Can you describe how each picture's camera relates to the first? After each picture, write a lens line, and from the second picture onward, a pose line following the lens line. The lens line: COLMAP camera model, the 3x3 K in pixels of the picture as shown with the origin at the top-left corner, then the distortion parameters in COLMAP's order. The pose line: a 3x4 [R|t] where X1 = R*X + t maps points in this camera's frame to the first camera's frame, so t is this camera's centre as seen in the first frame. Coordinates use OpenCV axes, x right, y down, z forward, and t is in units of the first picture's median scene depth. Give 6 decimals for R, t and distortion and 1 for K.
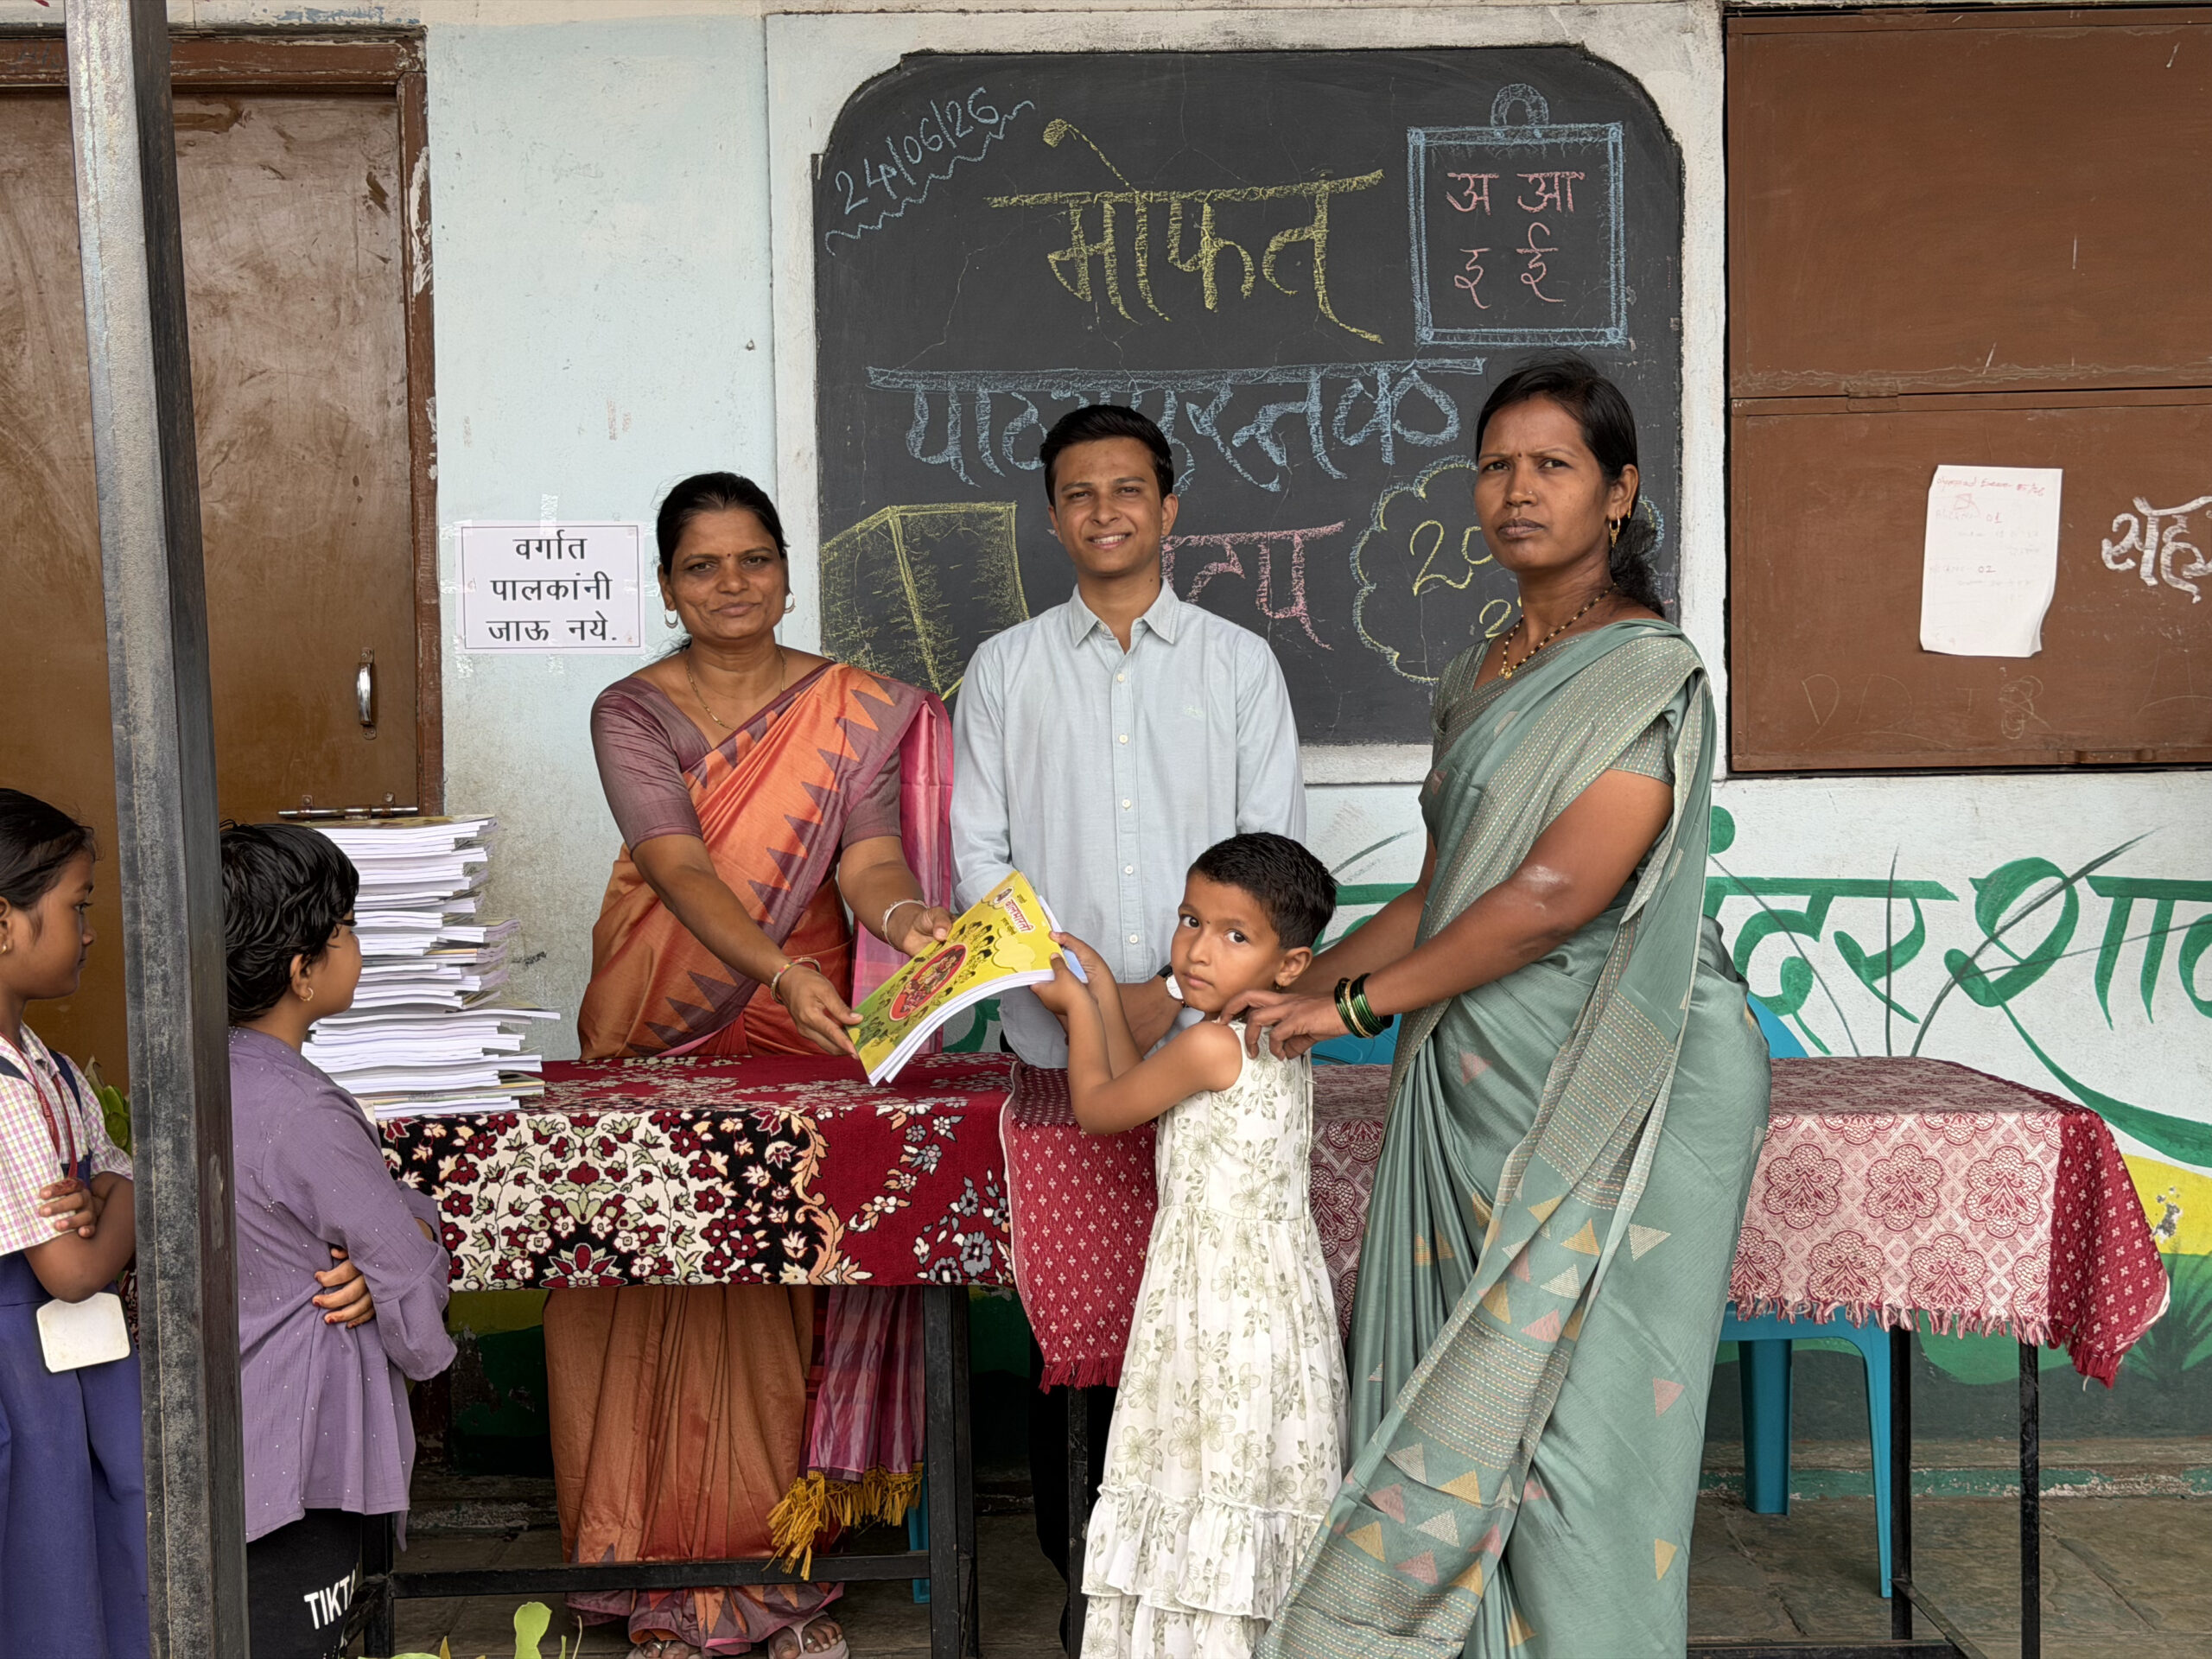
lens RADIAL K [[3097.7, 0, 1114.1], [0, 3097.7, 848.5], [0, 0, 1]] dist [0.121651, 0.000000]
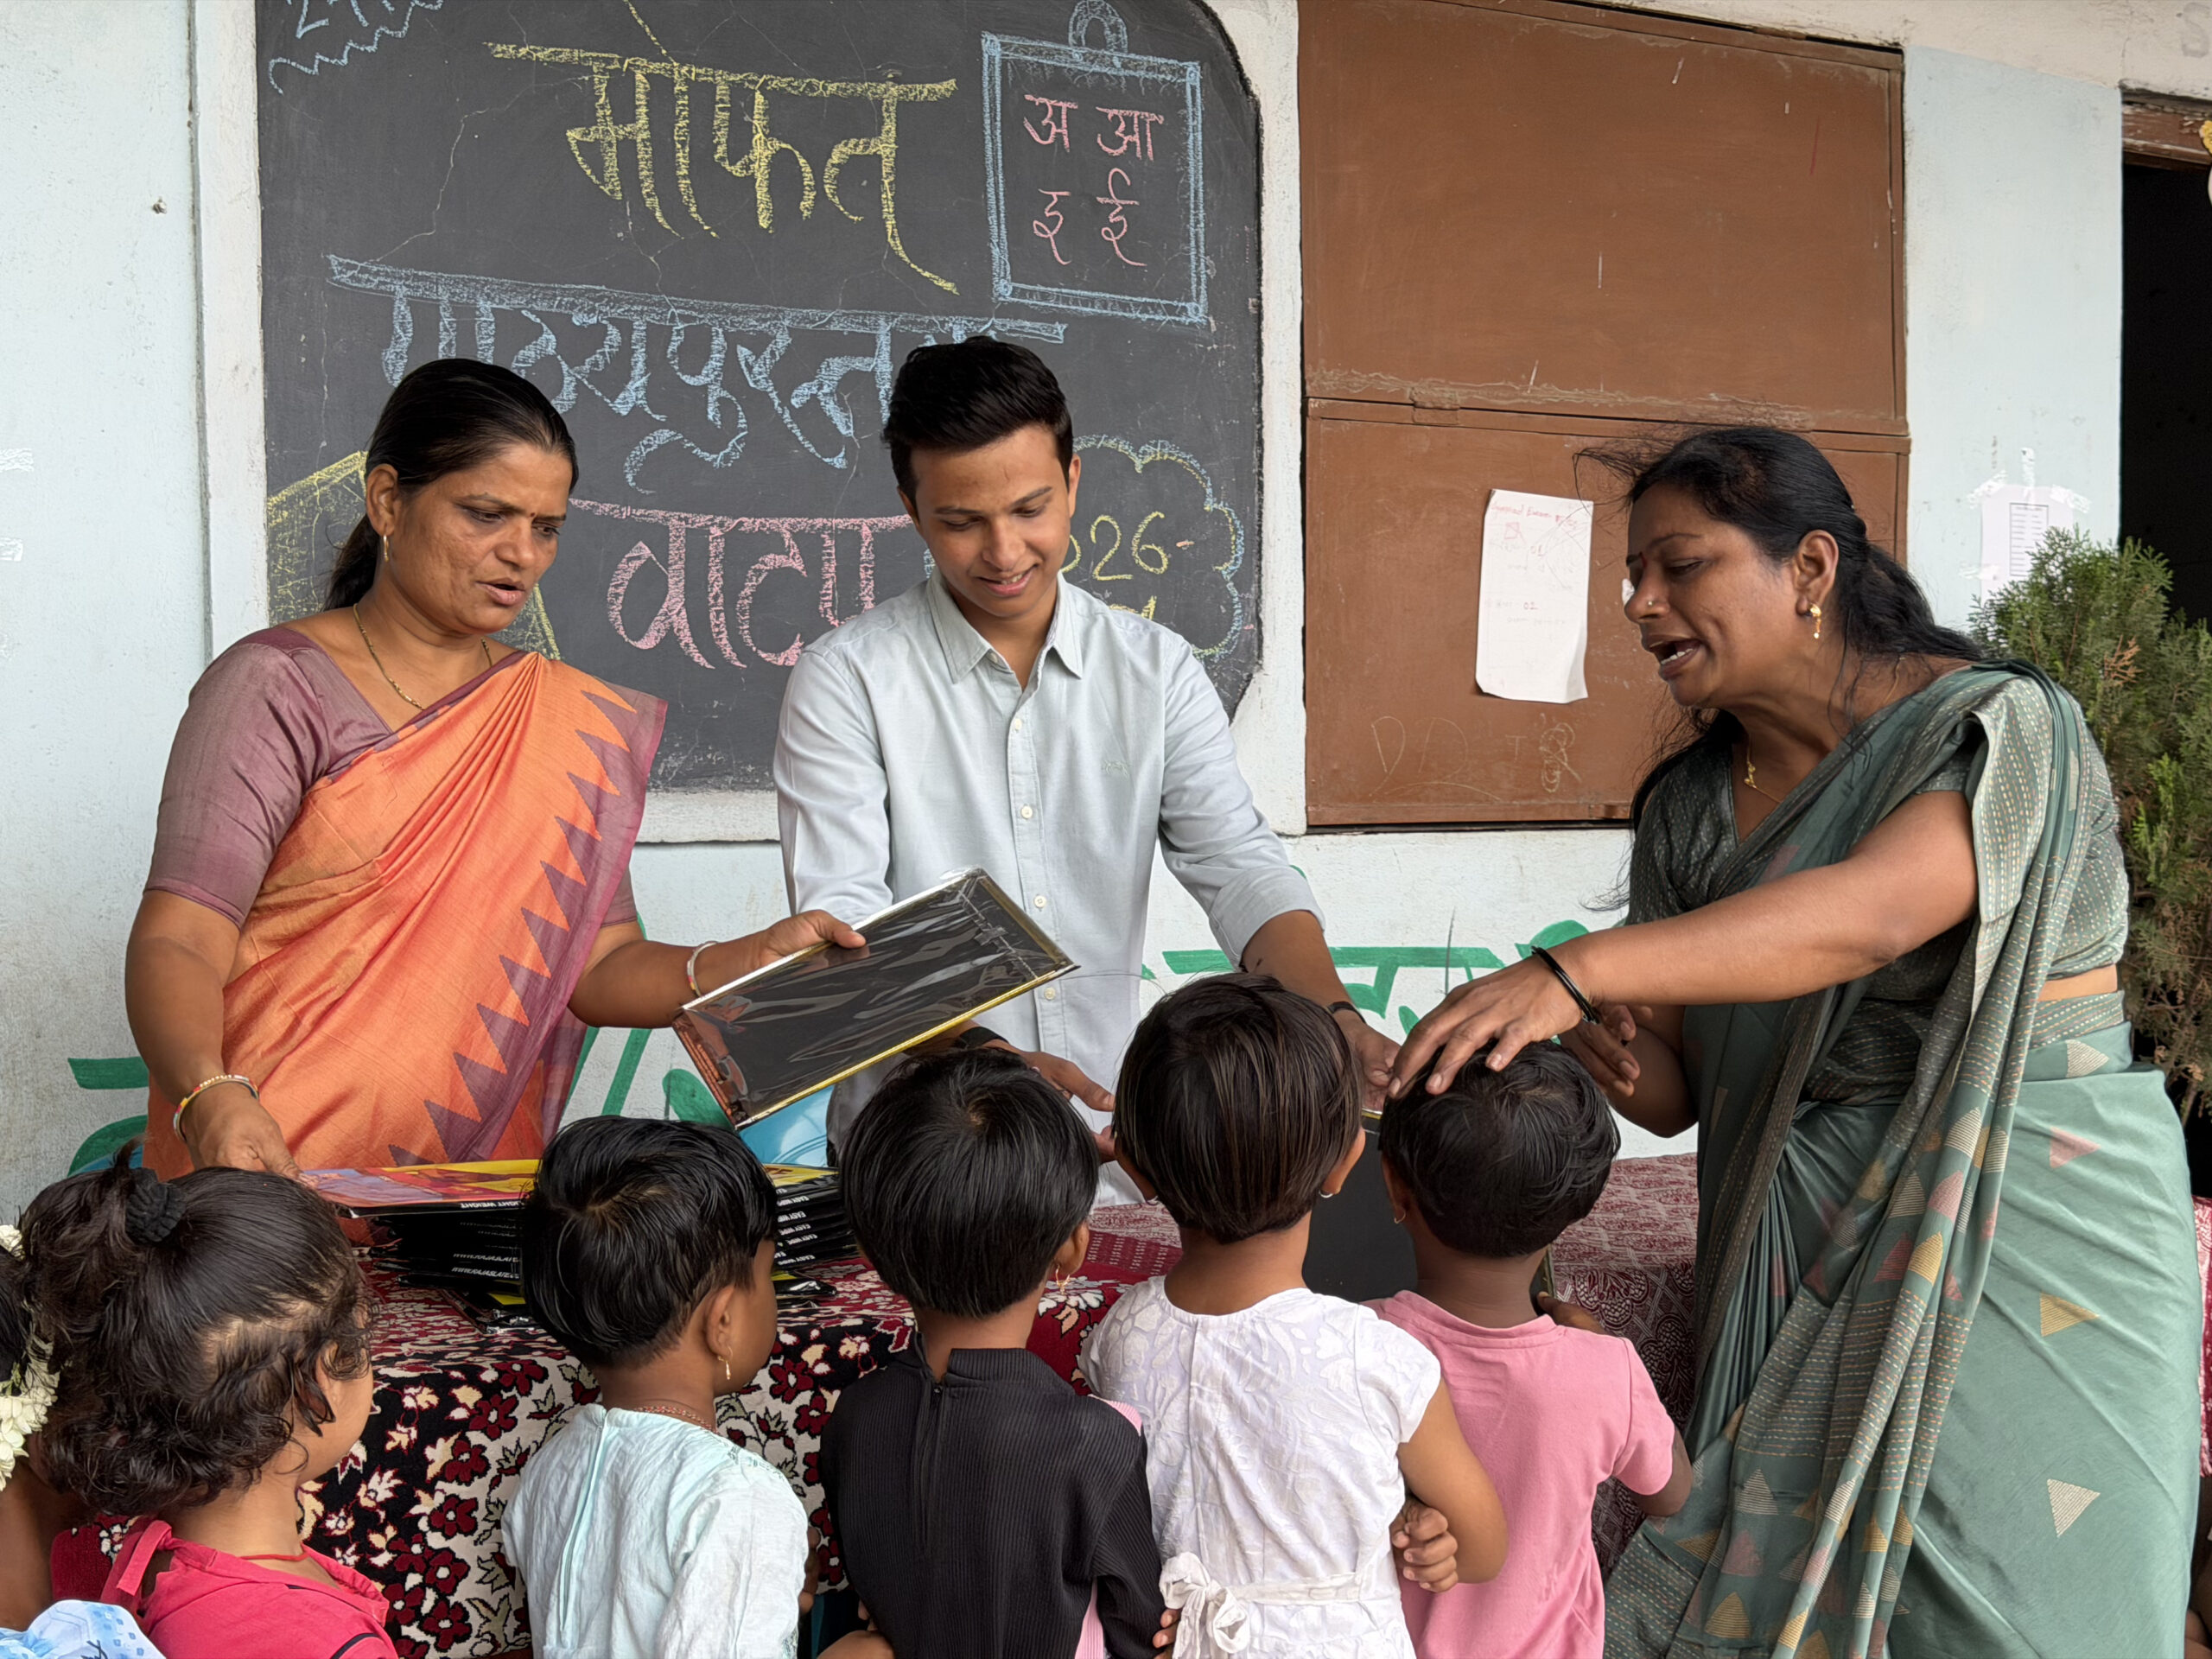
lens RADIAL K [[3097.7, 0, 1118.4], [0, 3097.7, 852.3], [0, 0, 1]] dist [0.121651, 0.000000]
pose [[0.848930, -0.001387, 0.528503, -0.306225], [0.012770, 0.999758, -0.017889, -0.002356], [-0.528351, 0.021936, 0.848743, 0.295096]]
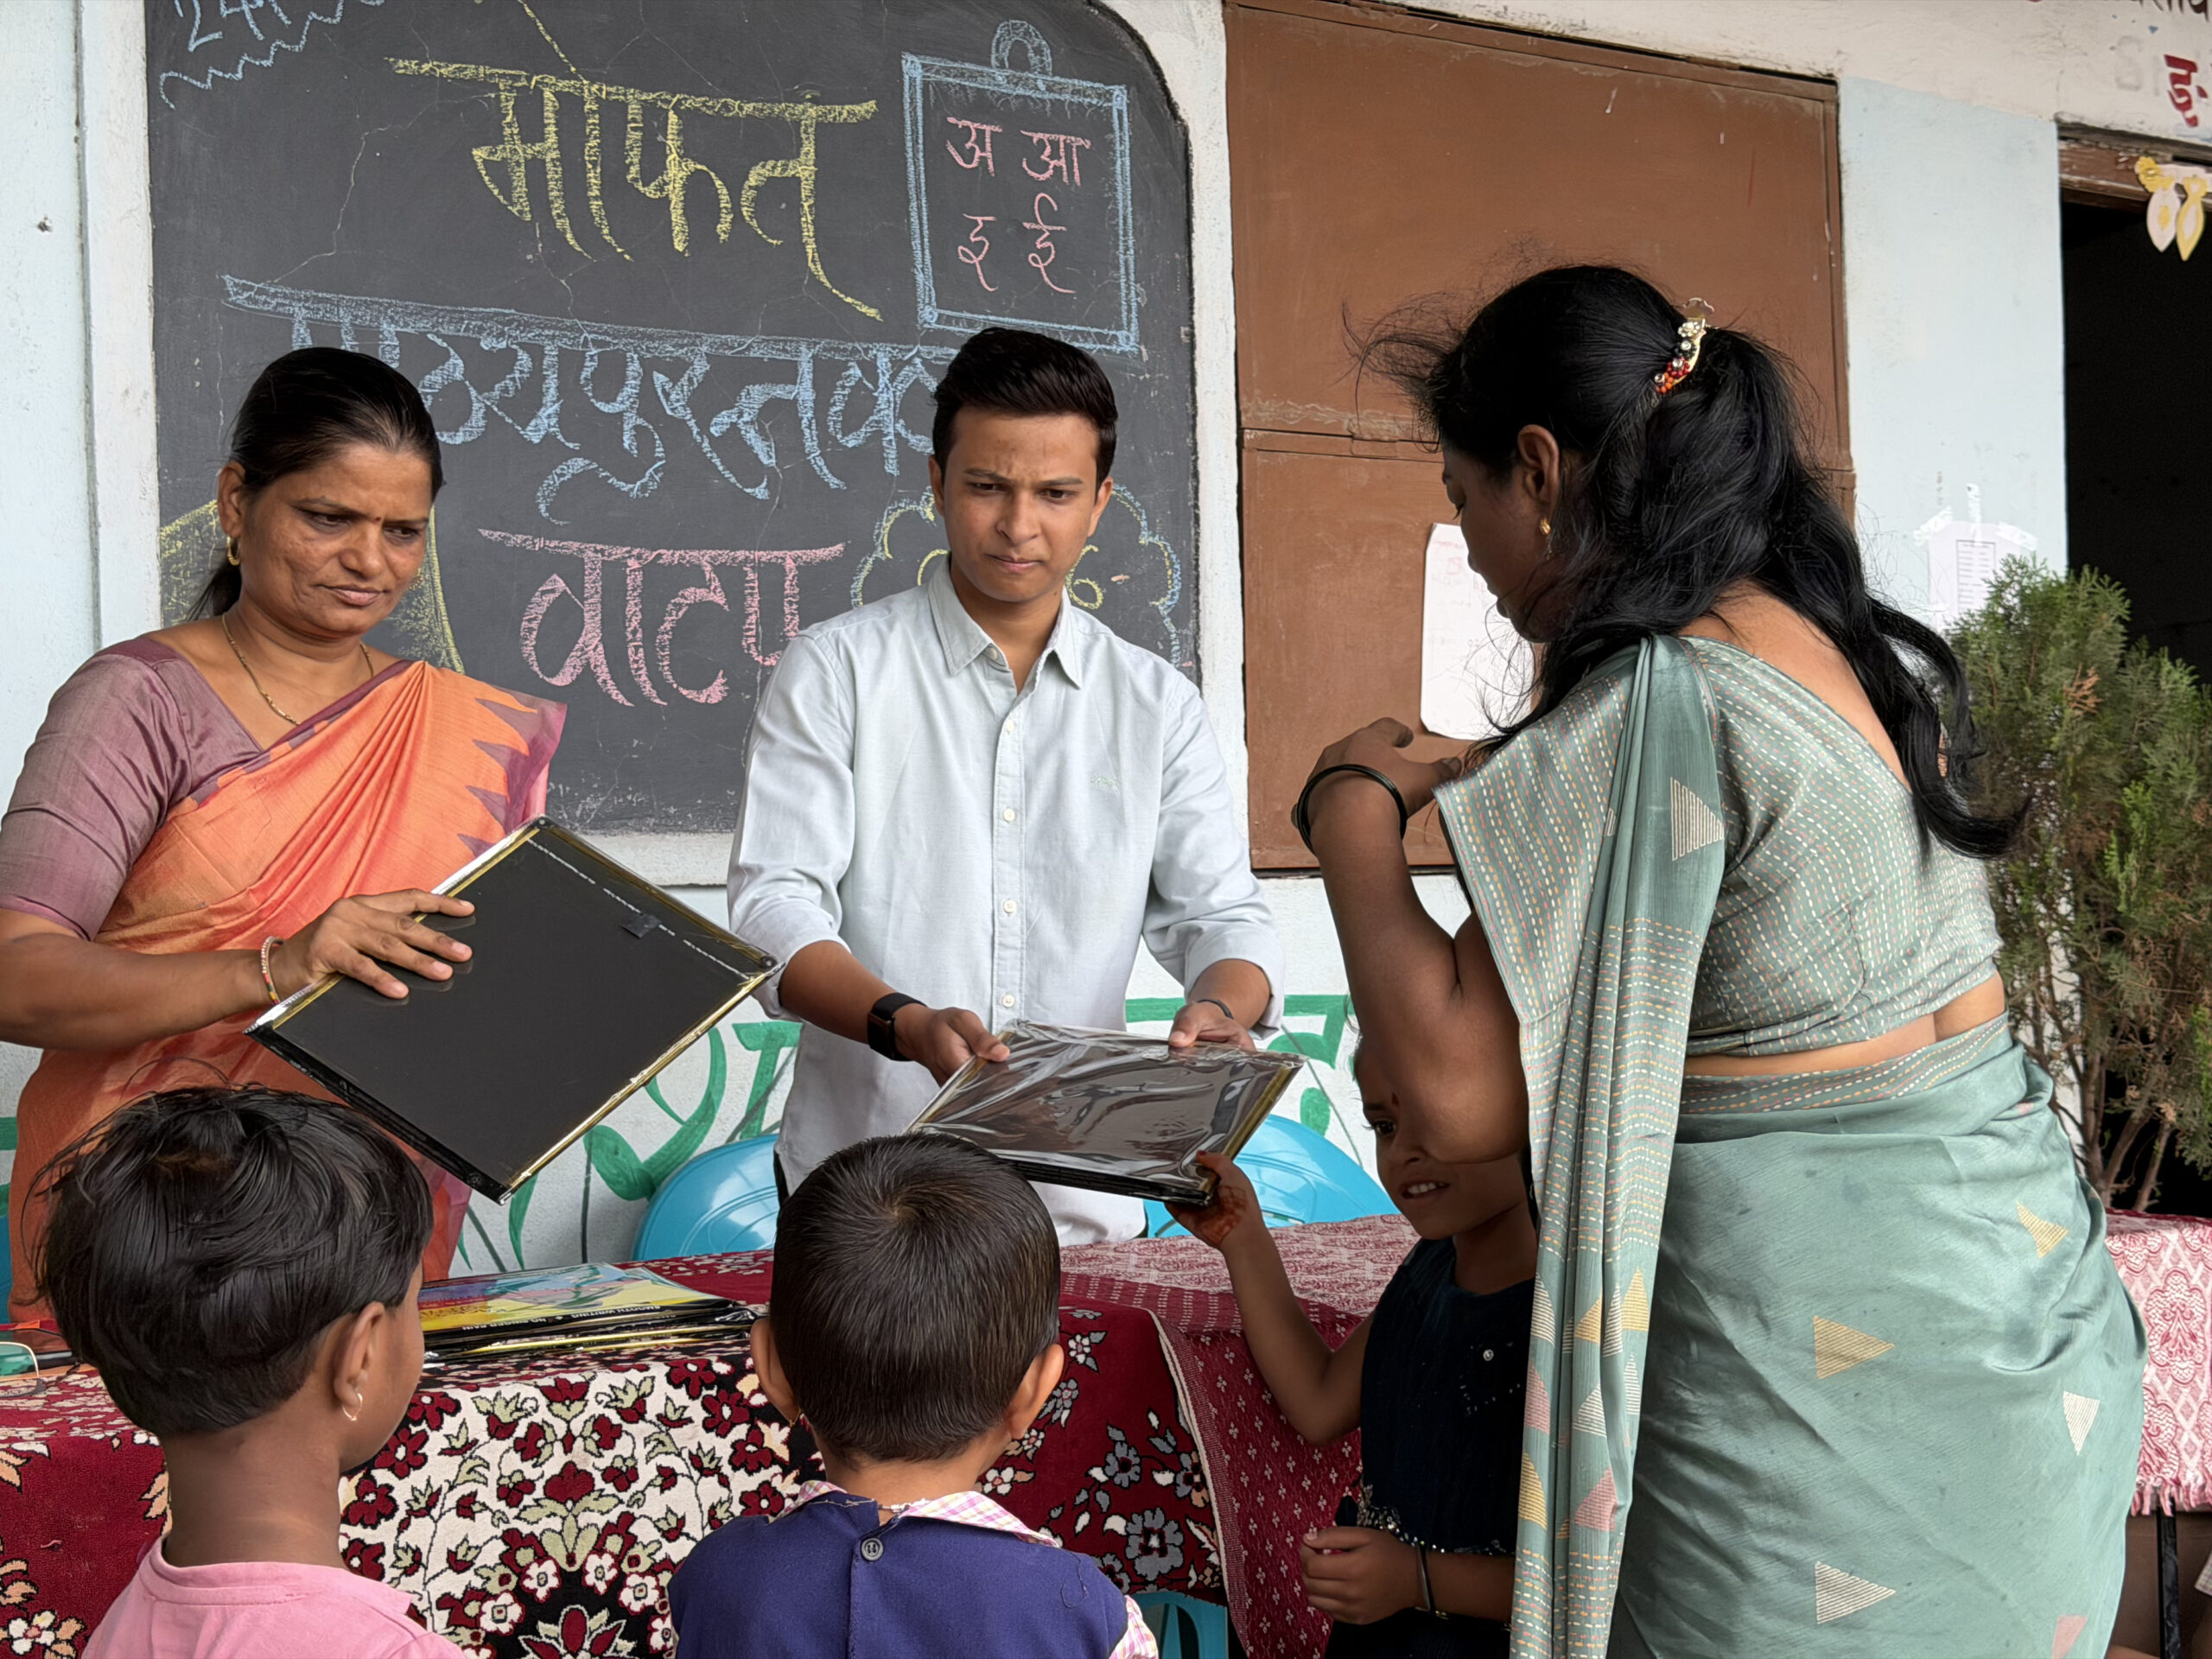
lens RADIAL K [[3097.7, 0, 1099.3], [0, 3097.7, 852.5], [0, 0, 1]] dist [0.121651, 0.000000]
pose [[0.838546, 0.004797, 0.544810, -0.293471], [0.030181, 0.998017, -0.055241, 0.015895], [-0.543994, 0.062765, 0.836738, 0.324746]]
